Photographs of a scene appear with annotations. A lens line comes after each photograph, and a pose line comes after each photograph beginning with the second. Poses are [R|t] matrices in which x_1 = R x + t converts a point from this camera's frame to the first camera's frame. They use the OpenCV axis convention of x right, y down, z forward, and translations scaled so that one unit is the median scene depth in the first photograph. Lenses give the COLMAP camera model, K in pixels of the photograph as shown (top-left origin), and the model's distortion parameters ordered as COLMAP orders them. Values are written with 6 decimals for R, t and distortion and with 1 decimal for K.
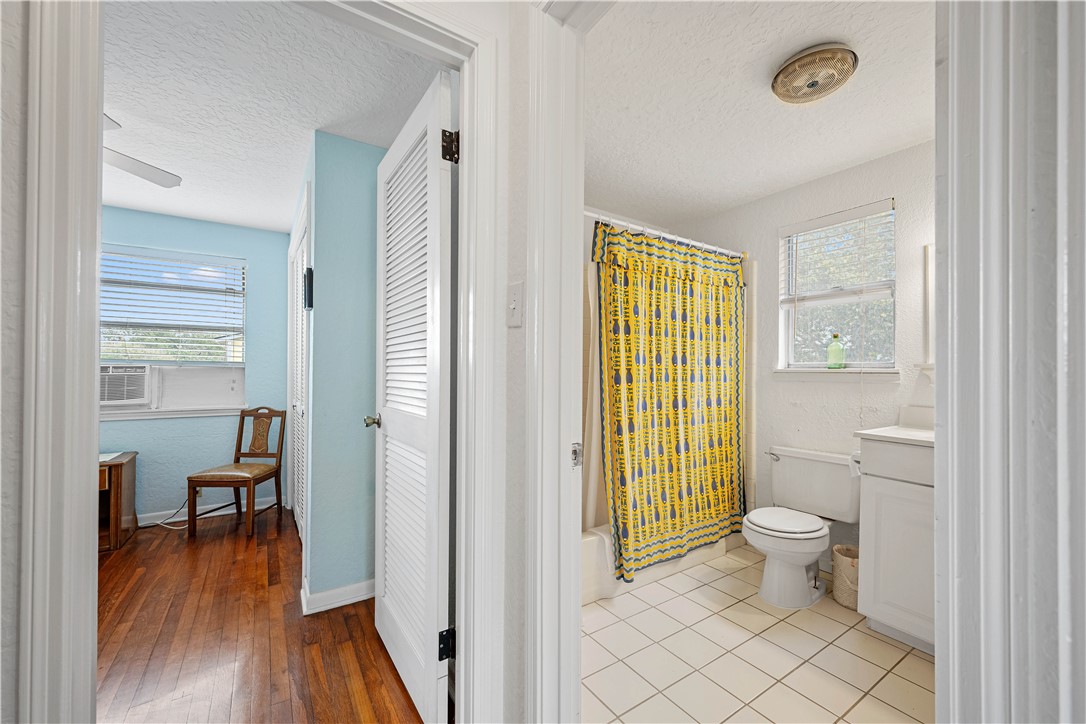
lens RADIAL K [[429.6, 0, 548.6], [0, 429.6, 367.7], [0, 0, 1]] dist [-0.000144, -0.000165]
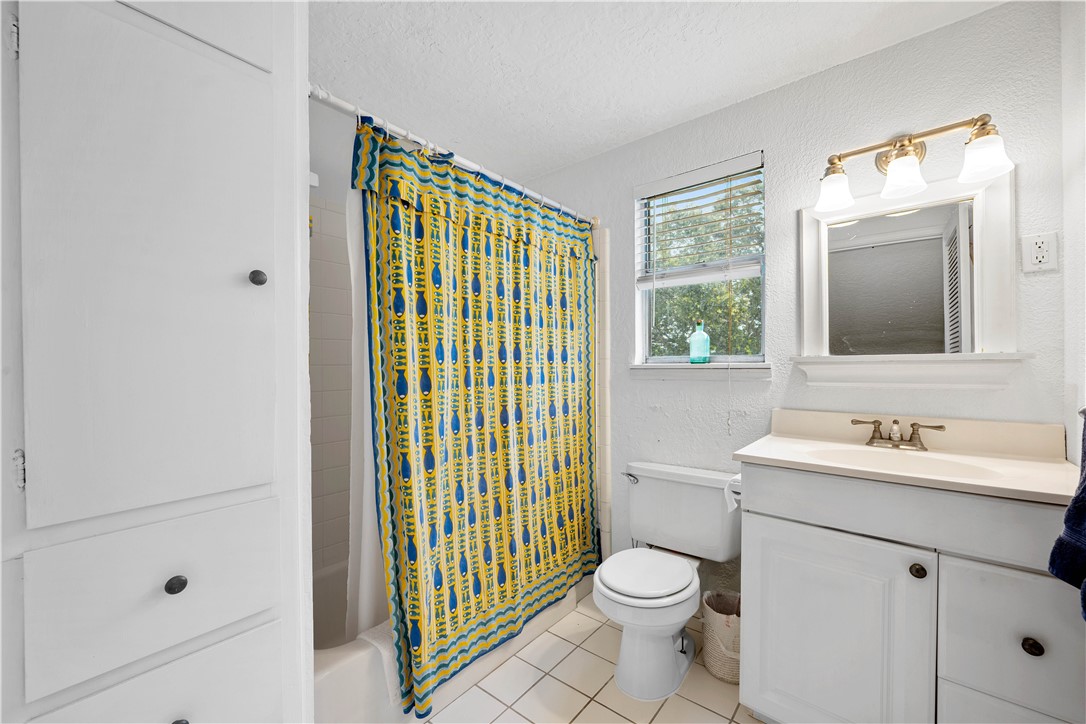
lens RADIAL K [[429.6, 0, 548.6], [0, 429.6, 367.7], [0, 0, 1]] dist [-0.000144, -0.000165]
pose [[0.955347, -0.016715, 0.295015, 0.159976], [0.013006, 0.999810, 0.014531, -0.005211], [-0.295201, -0.010046, 0.955382, 0.313649]]
